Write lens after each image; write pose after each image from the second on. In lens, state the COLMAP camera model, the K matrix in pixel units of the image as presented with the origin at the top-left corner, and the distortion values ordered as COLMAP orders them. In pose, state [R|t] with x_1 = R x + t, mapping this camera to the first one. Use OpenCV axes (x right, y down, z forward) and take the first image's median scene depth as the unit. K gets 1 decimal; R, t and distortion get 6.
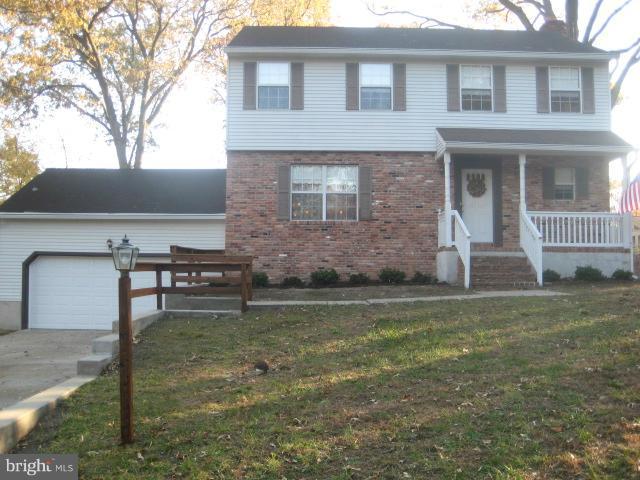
lens RADIAL K [[597.1, 0, 320.0], [0, 597.1, 240.0], [0, 0, 1]] dist [-0.076471, 0.017674]
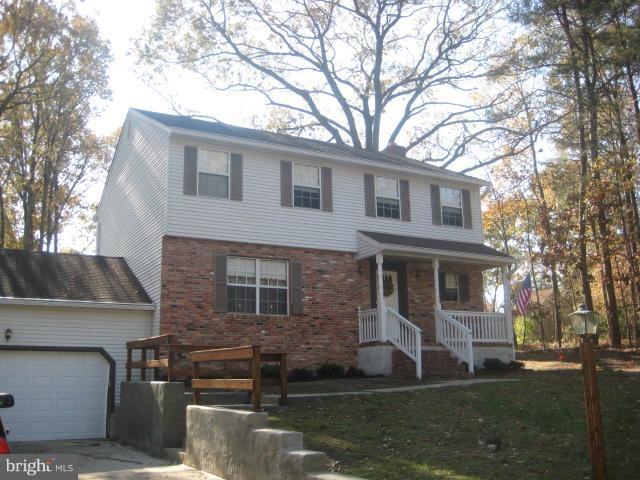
lens RADIAL K [[690.4, 0, 320.0], [0, 690.4, 240.0], [0, 0, 1]] dist [-0.162131, 0.288476]
pose [[0.874783, 0.078843, 0.478057, -0.454459], [-0.011127, 0.989680, -0.142860, 0.006432], [-0.484387, 0.119652, 0.866633, -0.042861]]
